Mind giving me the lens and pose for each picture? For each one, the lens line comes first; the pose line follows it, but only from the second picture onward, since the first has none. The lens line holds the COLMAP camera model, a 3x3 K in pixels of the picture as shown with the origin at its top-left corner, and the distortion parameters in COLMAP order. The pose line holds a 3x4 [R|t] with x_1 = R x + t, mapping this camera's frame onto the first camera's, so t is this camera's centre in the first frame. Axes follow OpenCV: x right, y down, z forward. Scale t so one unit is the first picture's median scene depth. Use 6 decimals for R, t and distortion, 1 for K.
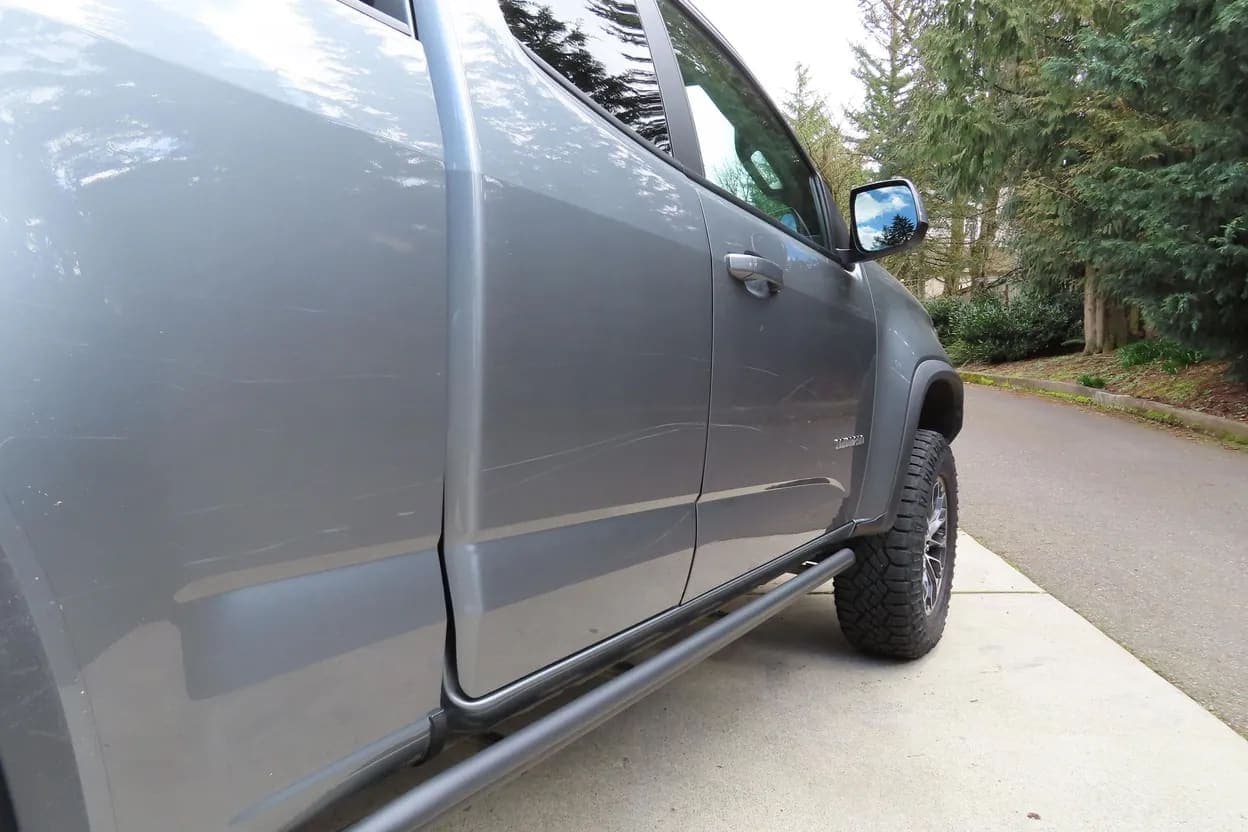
lens RADIAL K [[896.6, 0, 624.6], [0, 896.6, 420.5], [0, 0, 1]] dist [-0.000708, 0.004991]
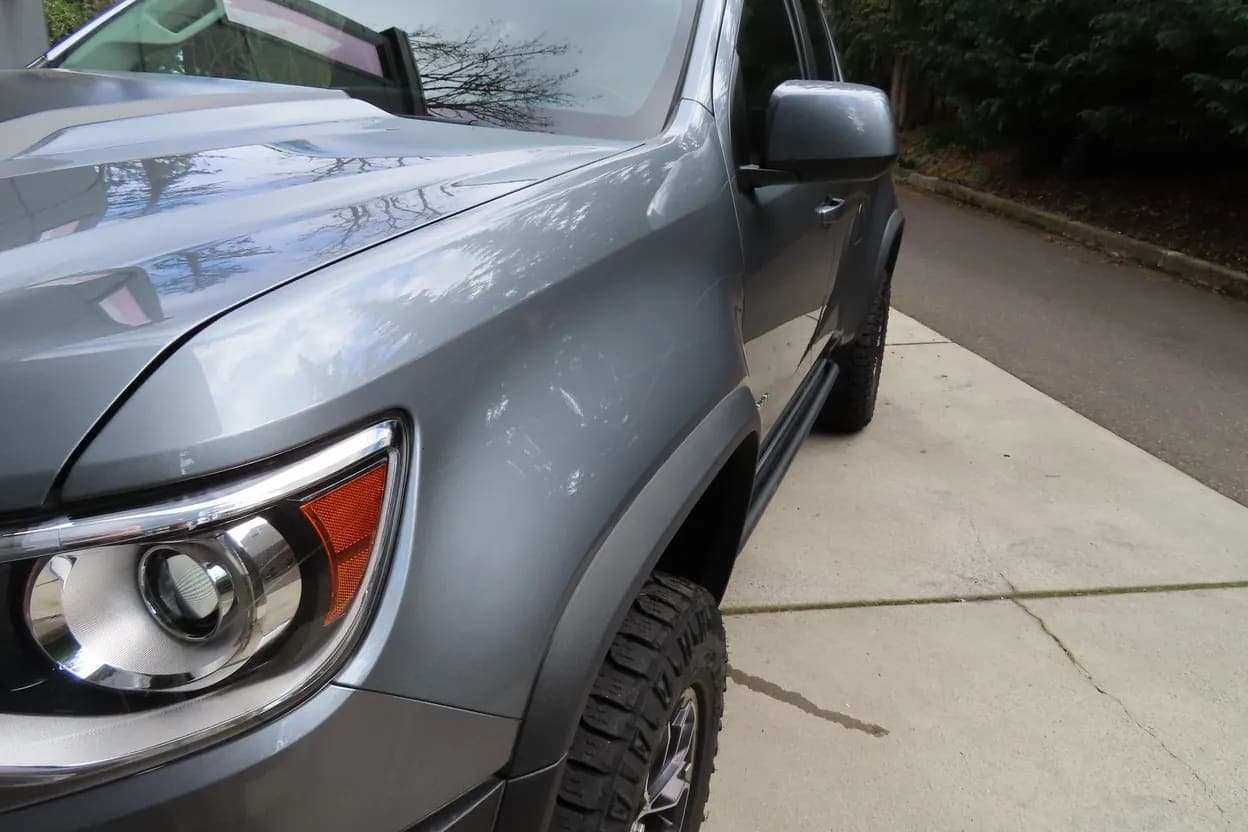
lens RADIAL K [[896.6, 0, 621.3], [0, 896.6, 415.4], [0, 0, 1]] dist [-0.000708, 0.004991]
pose [[0.969197, -0.056276, 0.239771, -0.179356], [-0.009179, 0.964614, 0.263507, -0.034735], [-0.246116, -0.257591, 0.934384, -0.133875]]
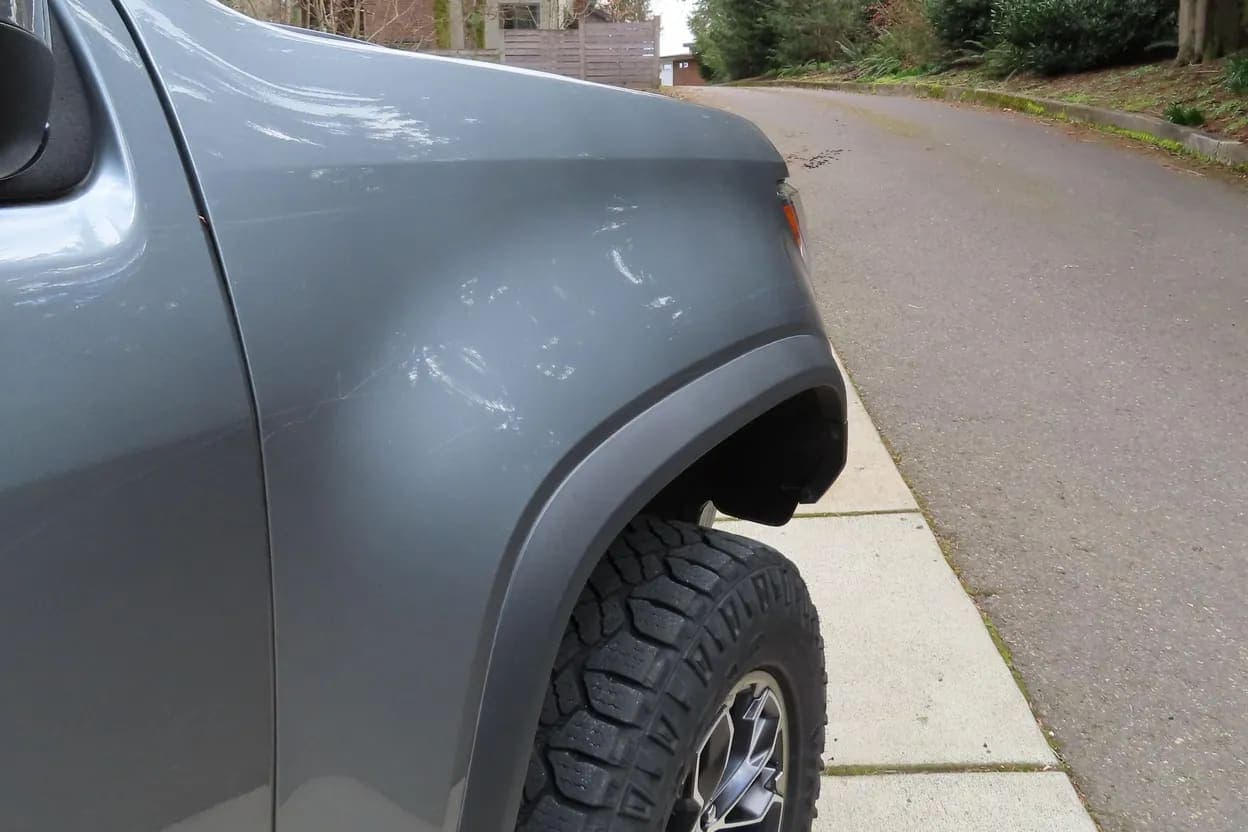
lens RADIAL K [[1083.6, 0, 594.0], [0, 1083.6, 345.9], [0, 0, 1]] dist [-0.026491, -0.002207]
pose [[0.999623, -0.023716, -0.013806, 0.098051], [0.025911, 0.981399, 0.190222, -0.044472], [0.009038, -0.190508, 0.981644, 0.199439]]
